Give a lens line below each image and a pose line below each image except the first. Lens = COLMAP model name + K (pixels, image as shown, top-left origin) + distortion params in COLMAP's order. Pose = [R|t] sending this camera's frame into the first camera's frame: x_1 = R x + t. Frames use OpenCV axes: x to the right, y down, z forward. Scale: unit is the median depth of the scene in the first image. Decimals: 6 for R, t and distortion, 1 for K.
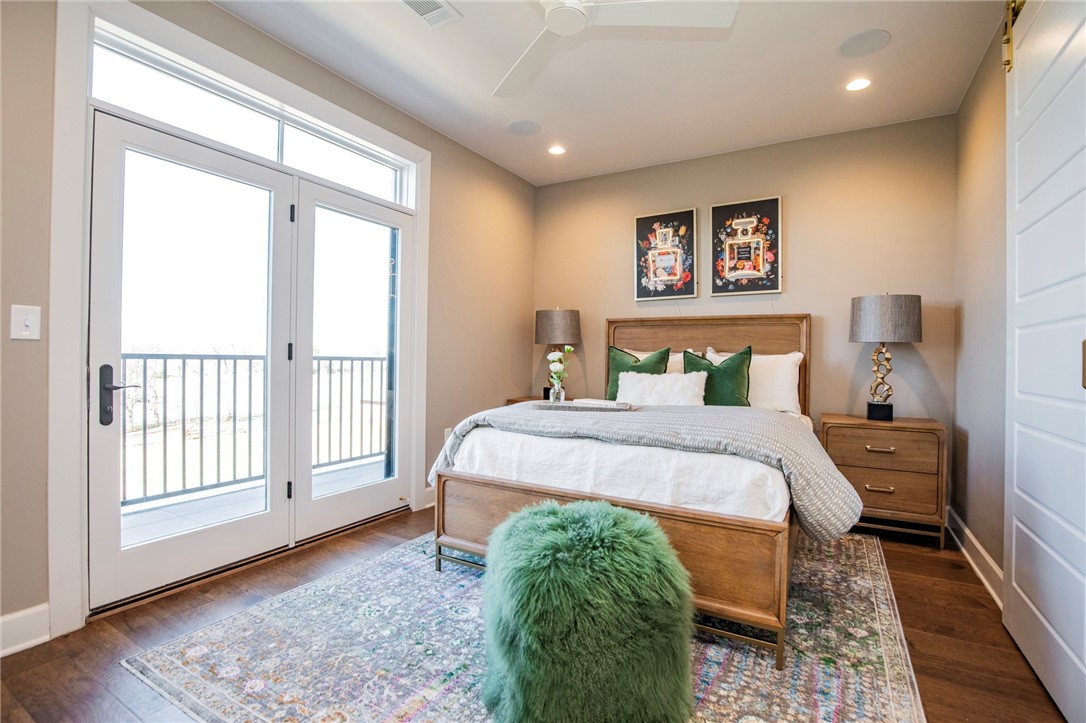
lens RADIAL K [[508.4, 0, 550.6], [0, 508.4, 354.6], [0, 0, 1]] dist [-0.038278, 0.009395]
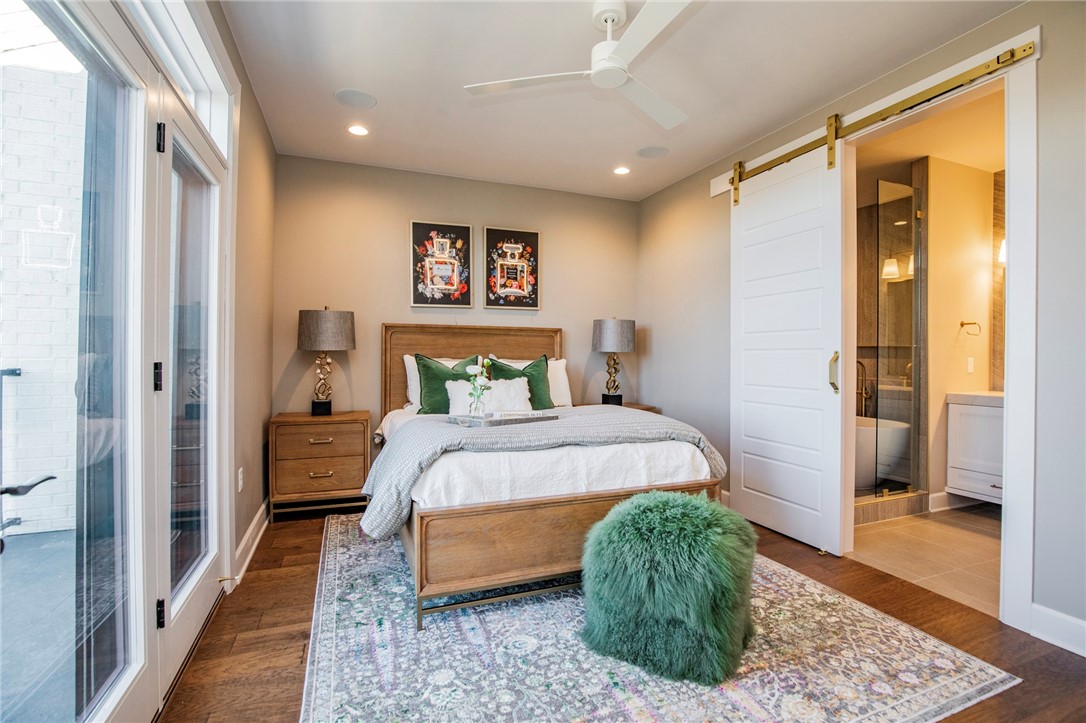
lens RADIAL K [[508.4, 0, 546.4], [0, 508.4, 352.3], [0, 0, 1]] dist [-0.038278, 0.009395]
pose [[0.616094, -0.004788, 0.787658, -0.493340], [-0.002967, 0.999960, 0.008398, -0.028618], [-0.787667, -0.007511, 0.616055, 0.209785]]
